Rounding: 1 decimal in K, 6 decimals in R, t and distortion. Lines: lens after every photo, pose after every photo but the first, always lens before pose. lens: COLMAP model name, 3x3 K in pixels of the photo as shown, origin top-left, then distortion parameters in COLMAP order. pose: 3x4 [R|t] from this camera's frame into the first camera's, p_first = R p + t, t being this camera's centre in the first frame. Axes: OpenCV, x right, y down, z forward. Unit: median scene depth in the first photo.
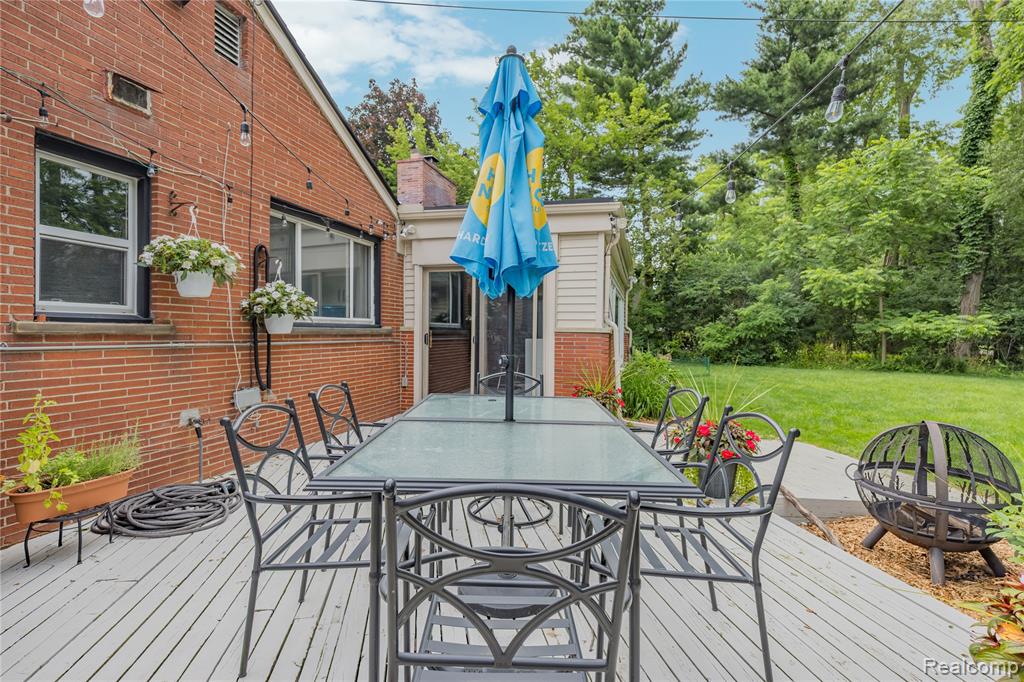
lens RADIAL K [[481.7, 0, 525.1], [0, 481.7, 334.0], [0, 0, 1]] dist [0.000437, -0.000107]
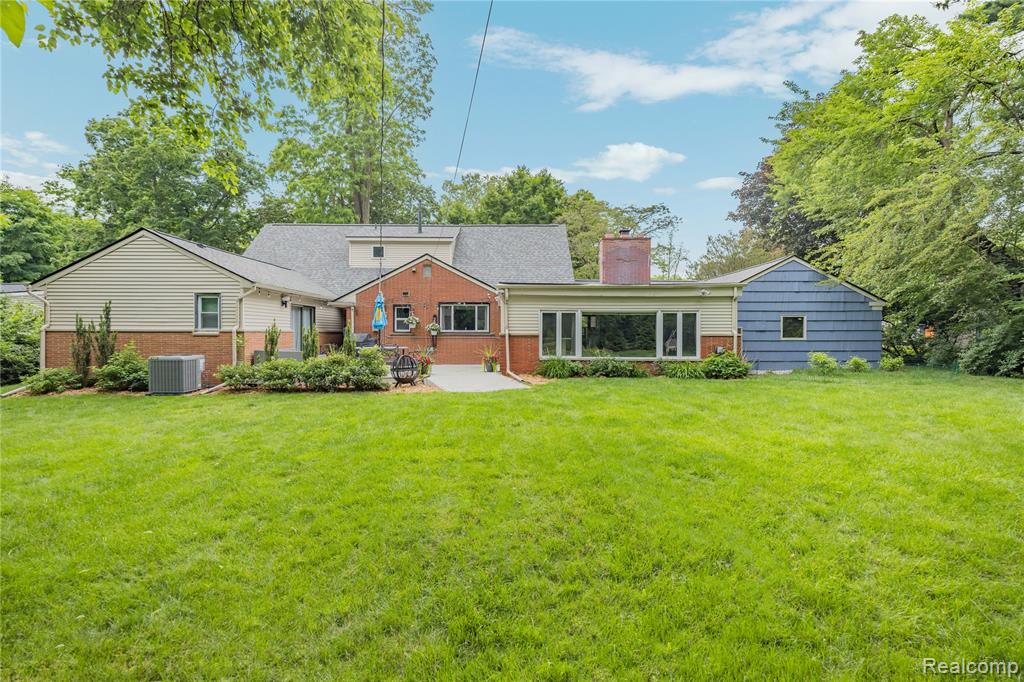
lens RADIAL K [[437.0, 0, 512.0], [0, 437.0, 341.0], [0, 0, 1]] dist [-0.001376, -0.000184]
pose [[0.257571, -0.010814, -0.966199, 2.228389], [-0.003635, 0.999919, -0.012161, 0.064205], [0.966252, 0.006644, 0.257511, 0.433830]]
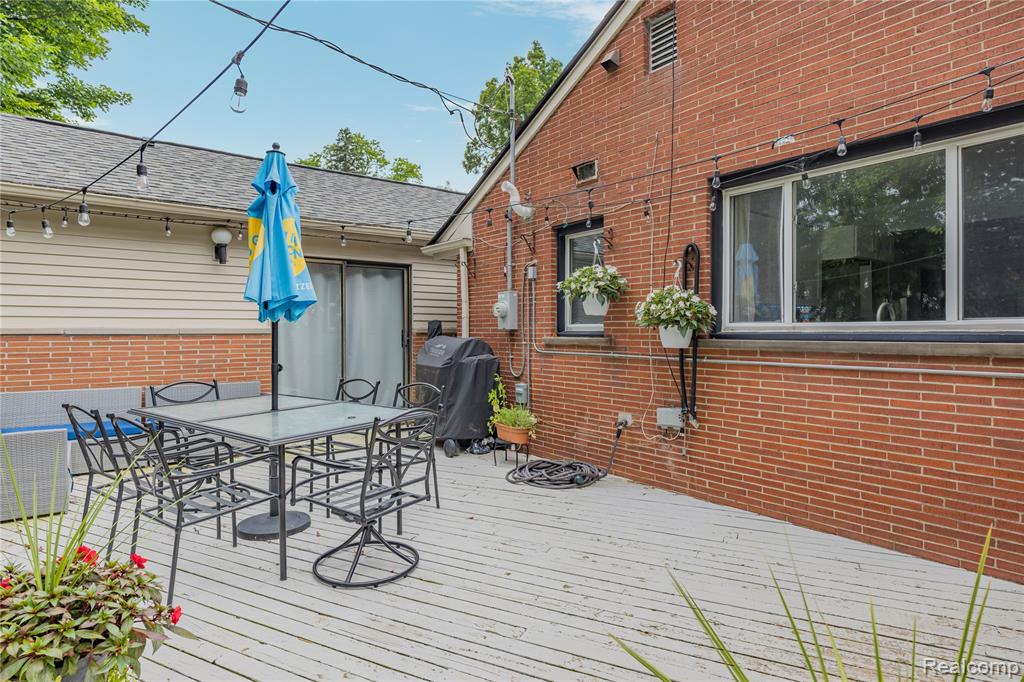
lens RADIAL K [[556.4, 0, 508.5], [0, 556.4, 338.6], [0, 0, 1]] dist [-0.001210, -0.000344]
pose [[-0.613789, -0.014534, -0.789336, 0.282288], [-0.021931, 0.999759, -0.001355, -0.005577], [0.789165, 0.016479, -0.613960, 0.885645]]
